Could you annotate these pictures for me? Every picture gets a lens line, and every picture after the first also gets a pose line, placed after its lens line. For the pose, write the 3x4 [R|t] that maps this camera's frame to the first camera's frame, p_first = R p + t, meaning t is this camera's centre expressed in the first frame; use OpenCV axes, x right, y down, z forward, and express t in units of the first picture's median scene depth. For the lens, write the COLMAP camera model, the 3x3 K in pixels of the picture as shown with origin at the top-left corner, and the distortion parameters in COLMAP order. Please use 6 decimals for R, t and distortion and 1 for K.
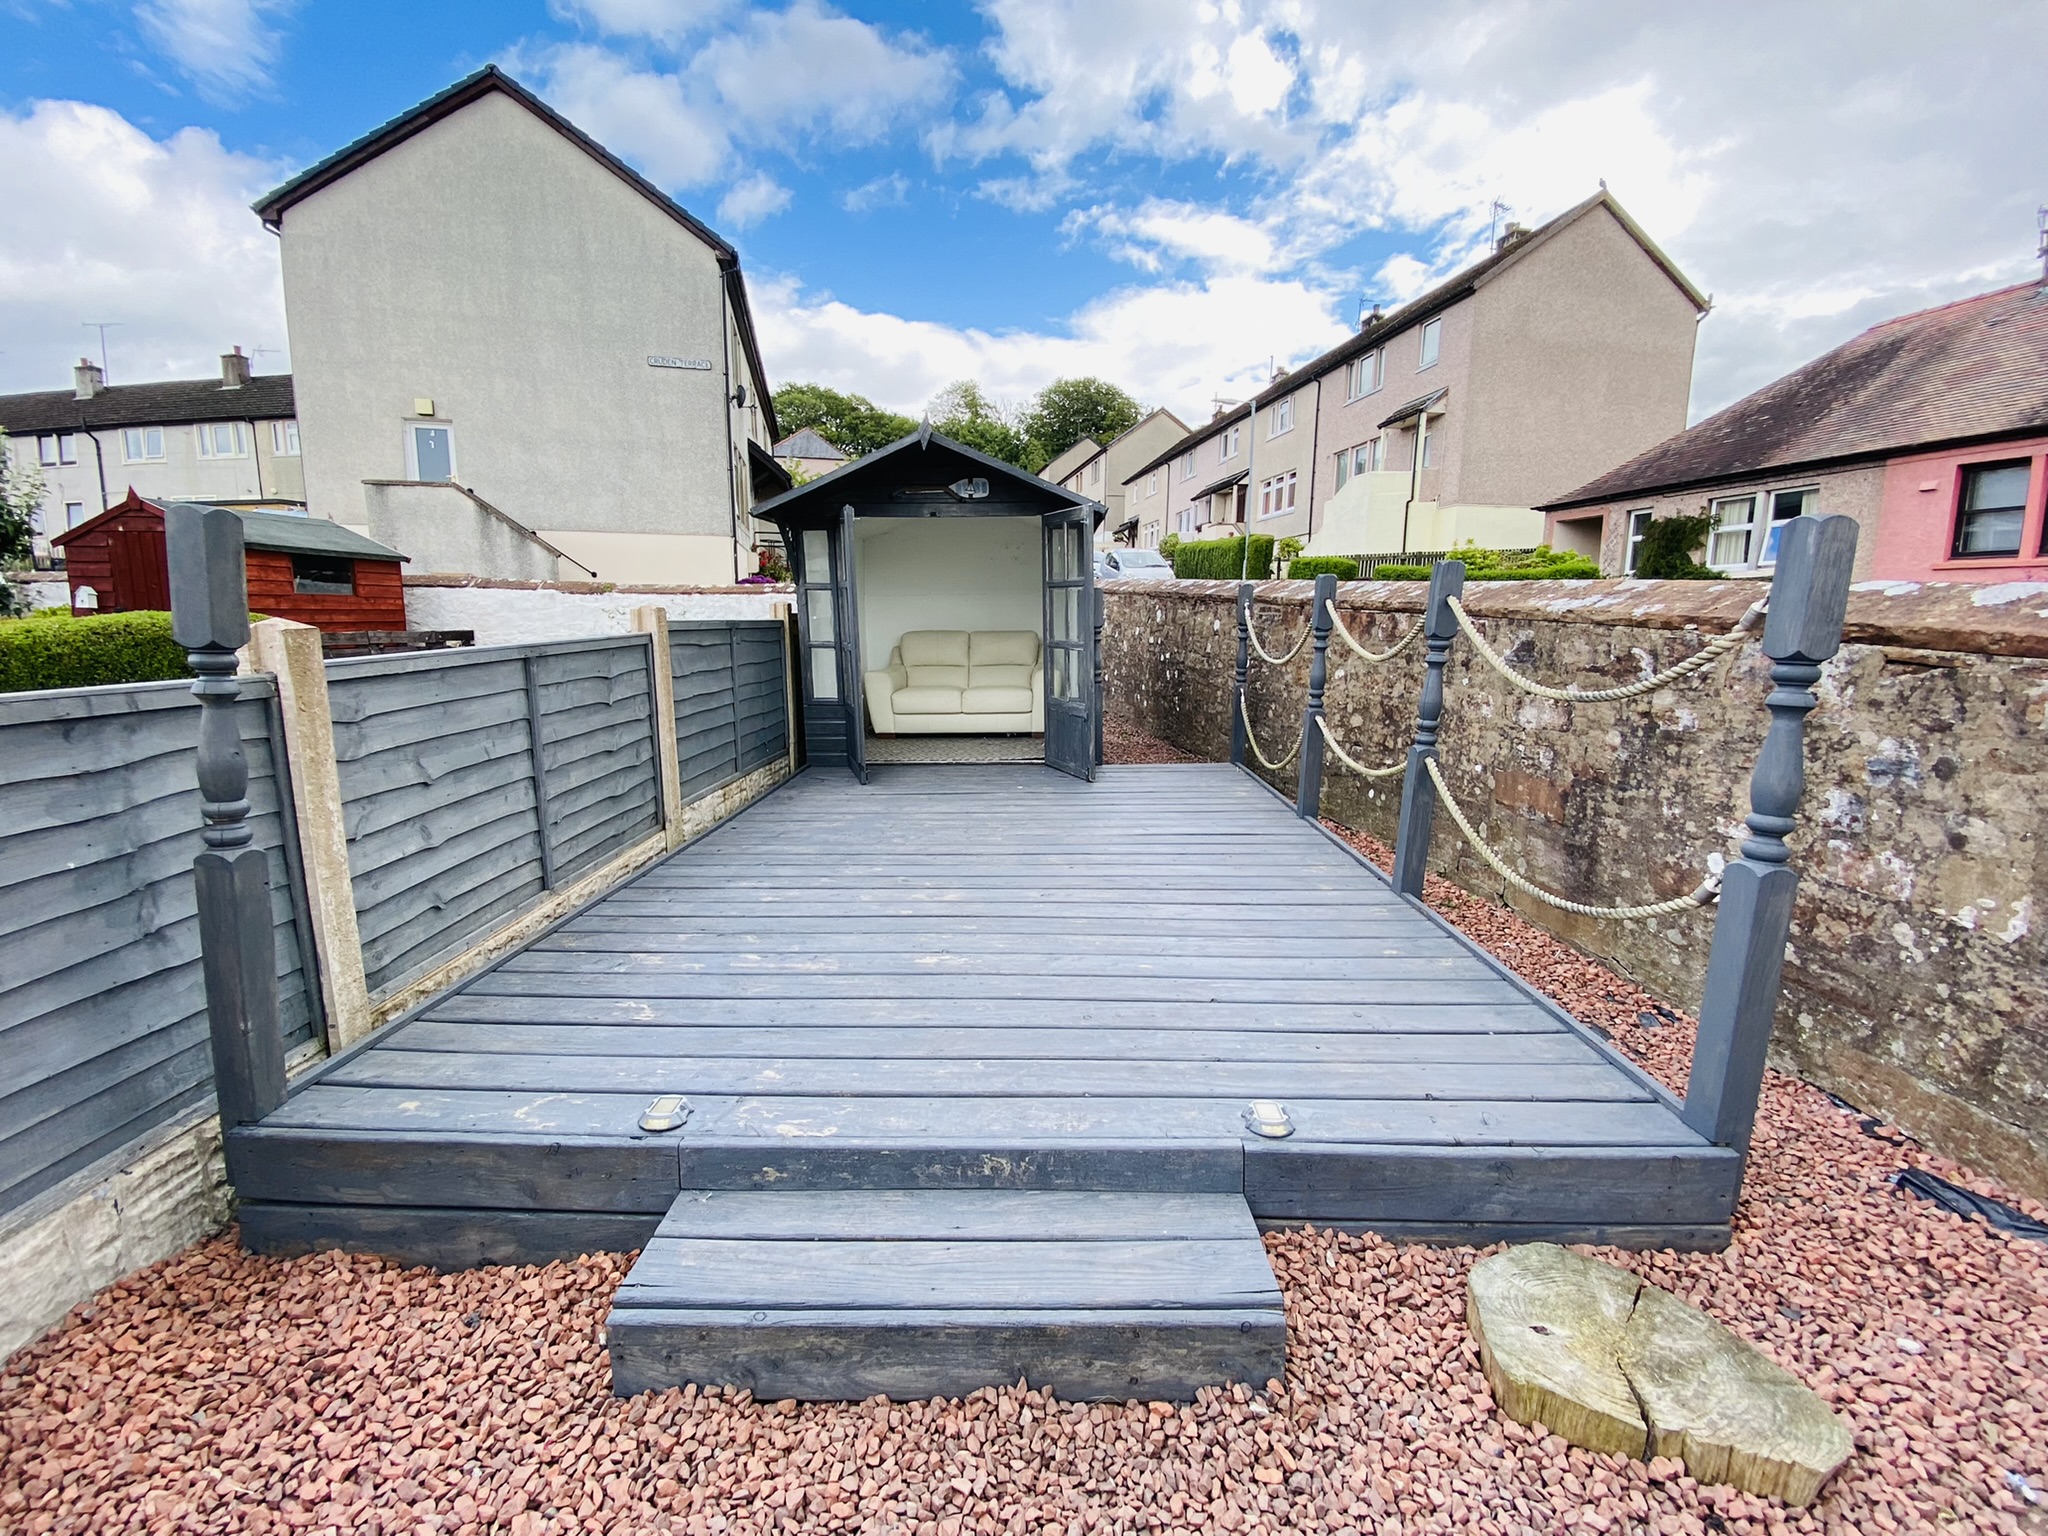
lens RADIAL K [[844.3, 0, 1022.3], [0, 844.3, 779.1], [0, 0, 1]] dist [0.018035, -0.016316]
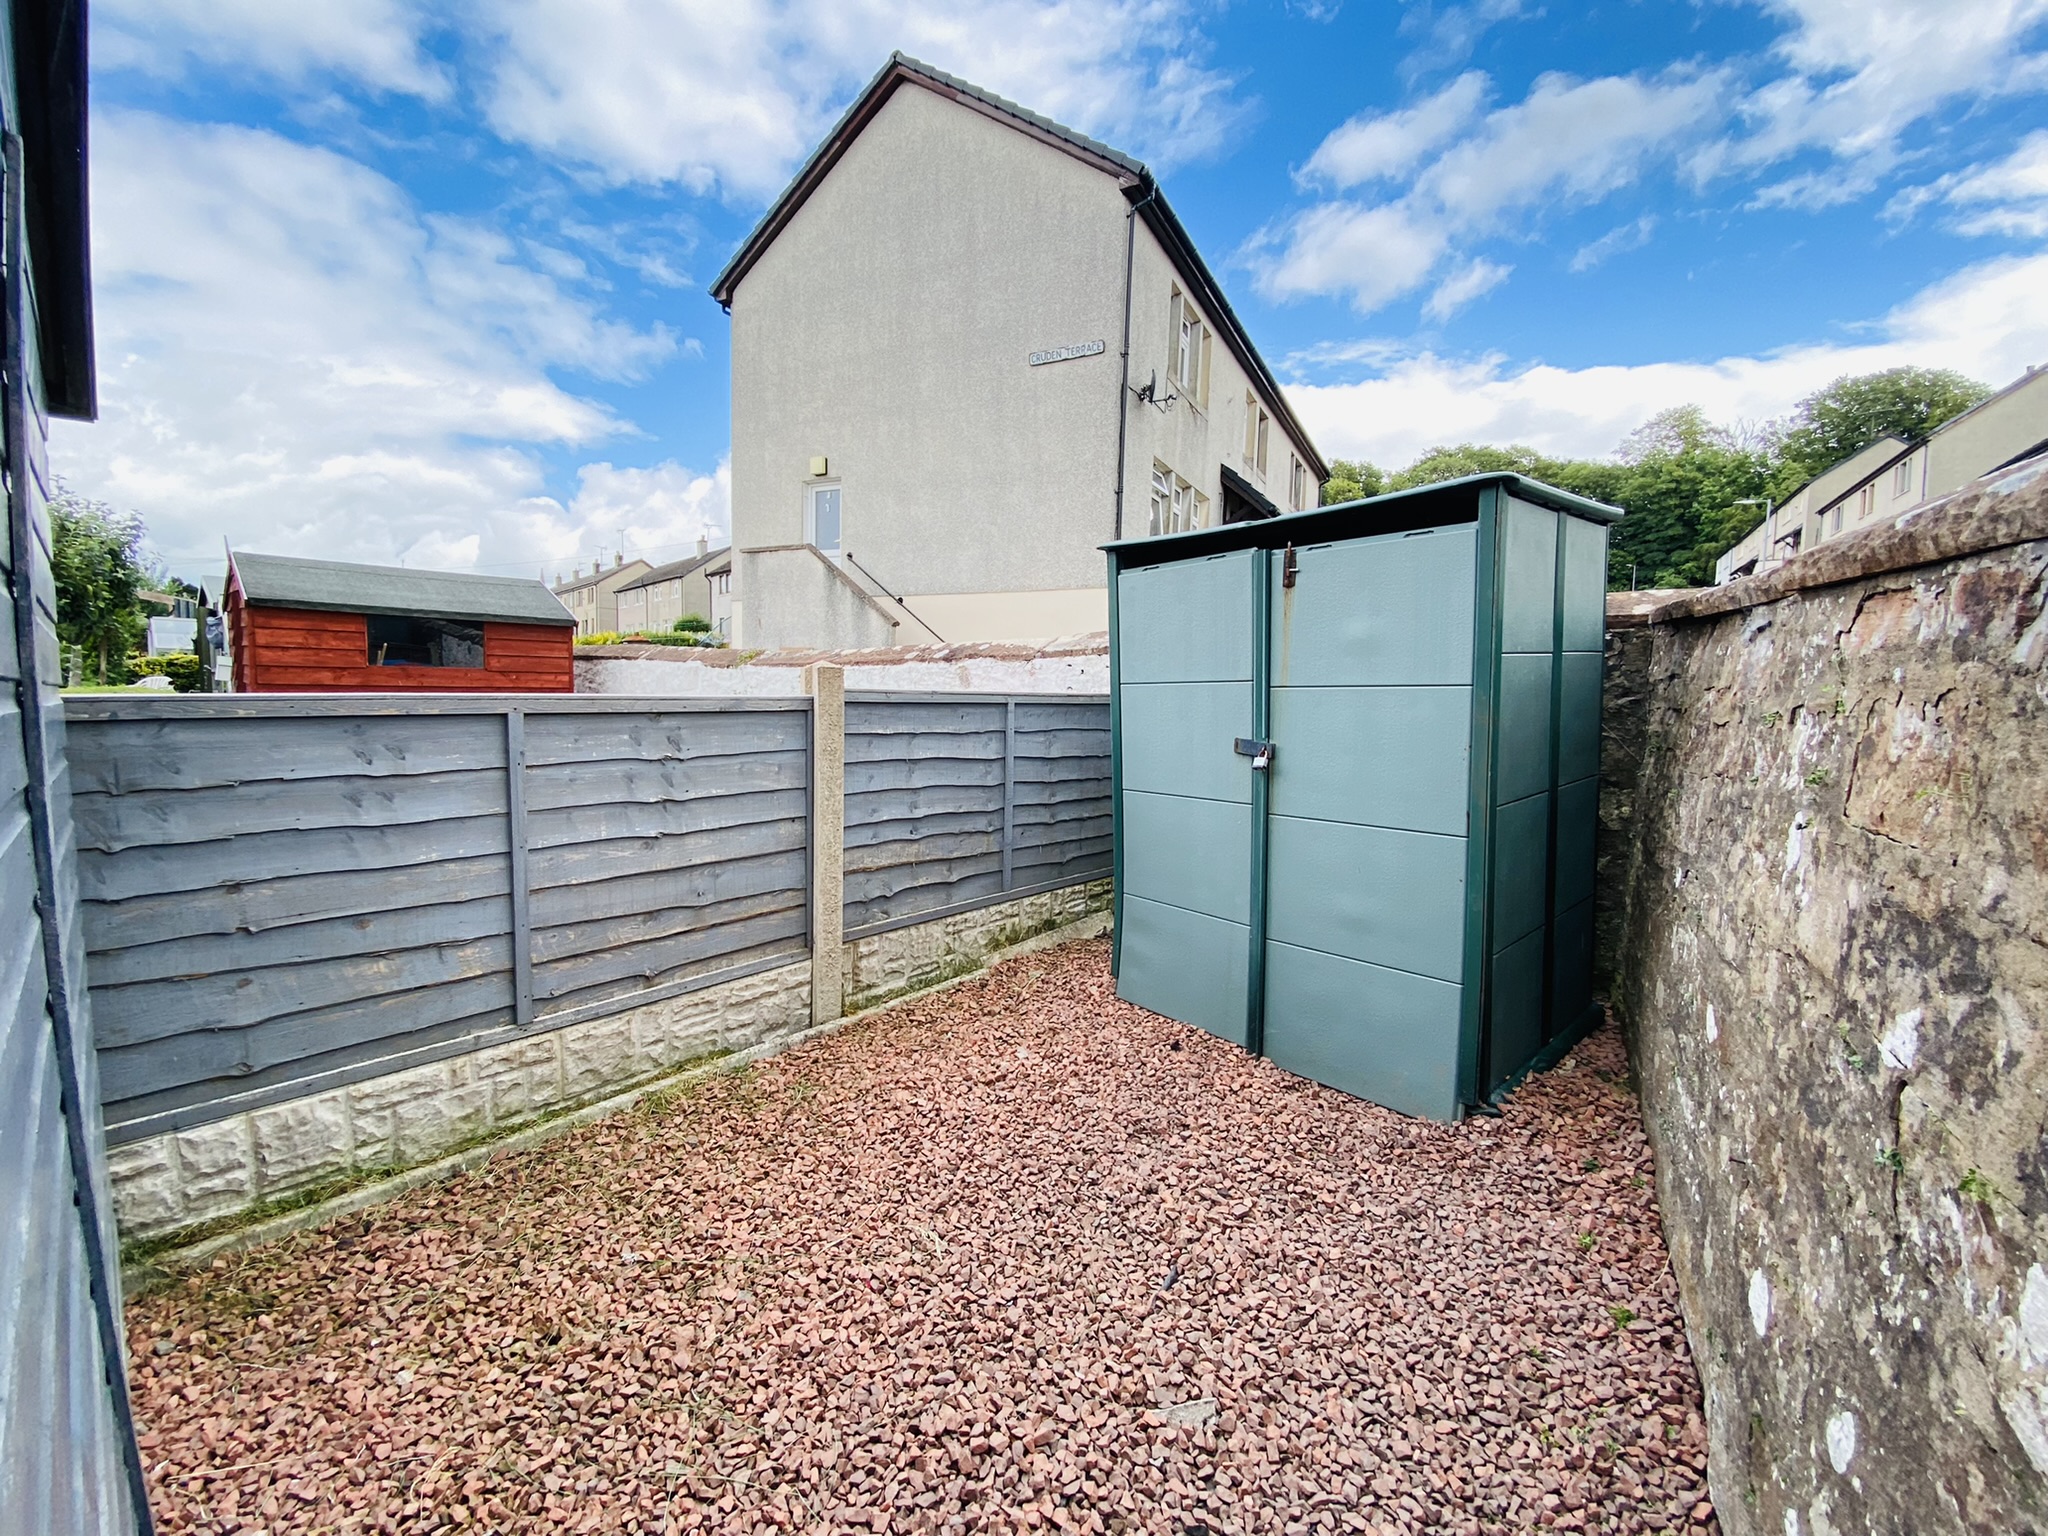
lens RADIAL K [[844.3, 0, 1063.7], [0, 844.3, 804.9], [0, 0, 1]] dist [0.018035, -0.016316]
pose [[0.766563, 0.083734, -0.636686, 0.052599], [-0.133708, 0.990545, -0.030712, -0.051914], [0.628095, 0.108673, 0.770511, 0.288963]]
